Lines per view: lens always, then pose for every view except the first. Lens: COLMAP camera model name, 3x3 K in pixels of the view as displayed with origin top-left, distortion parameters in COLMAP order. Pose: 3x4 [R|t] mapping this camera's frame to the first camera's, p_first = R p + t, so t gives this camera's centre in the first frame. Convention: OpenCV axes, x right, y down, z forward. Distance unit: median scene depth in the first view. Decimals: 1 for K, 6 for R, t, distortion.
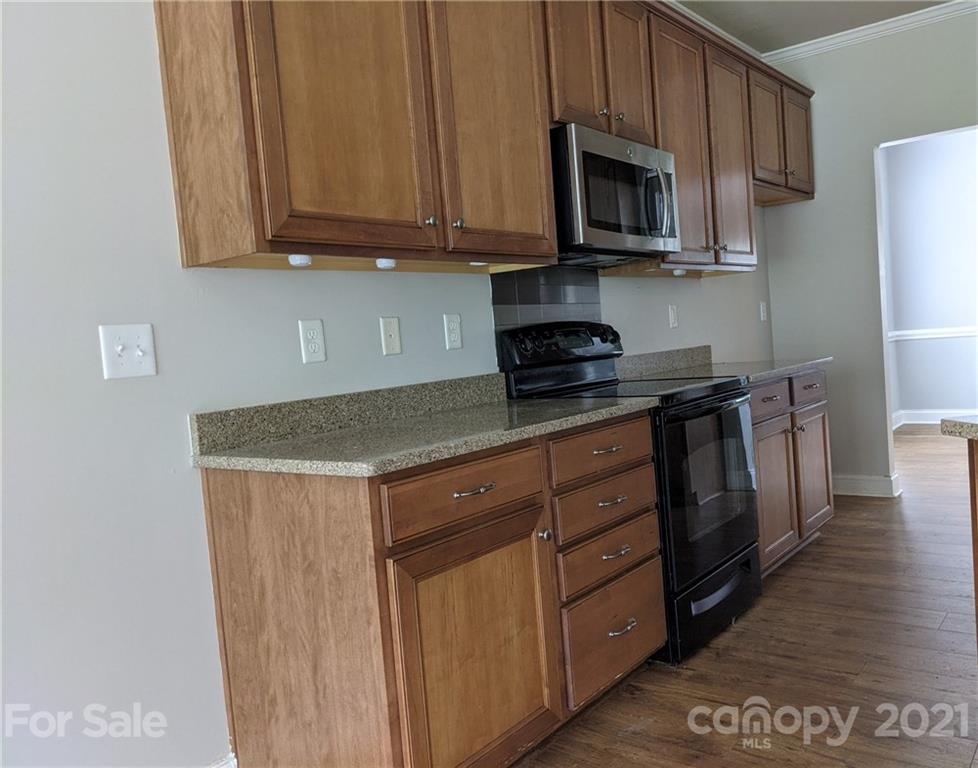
lens RADIAL K [[813.5, 0, 495.9], [0, 813.5, 387.8], [0, 0, 1]] dist [0.008912, 0.004032]
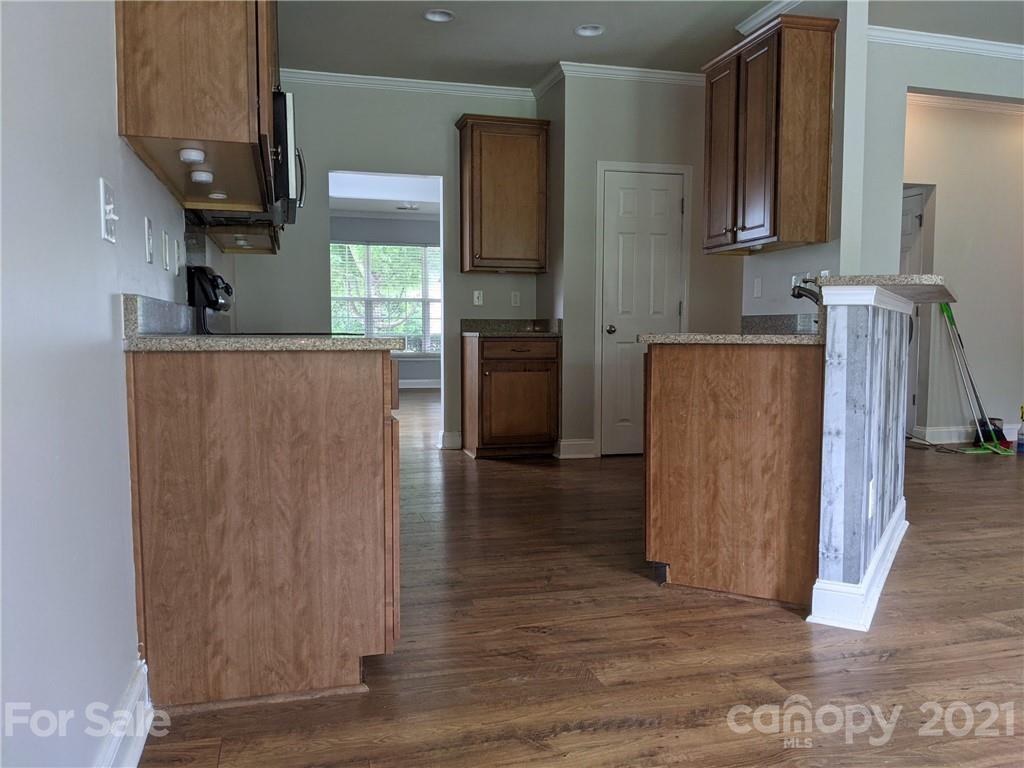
lens RADIAL K [[806.2, 0, 517.8], [0, 806.2, 384.5], [0, 0, 1]] dist [0.049183, -0.066433]
pose [[0.594034, 0.026257, 0.804011, -0.909747], [-0.004777, 0.999565, -0.029114, 0.171655], [-0.804425, 0.013454, 0.593901, 0.101721]]
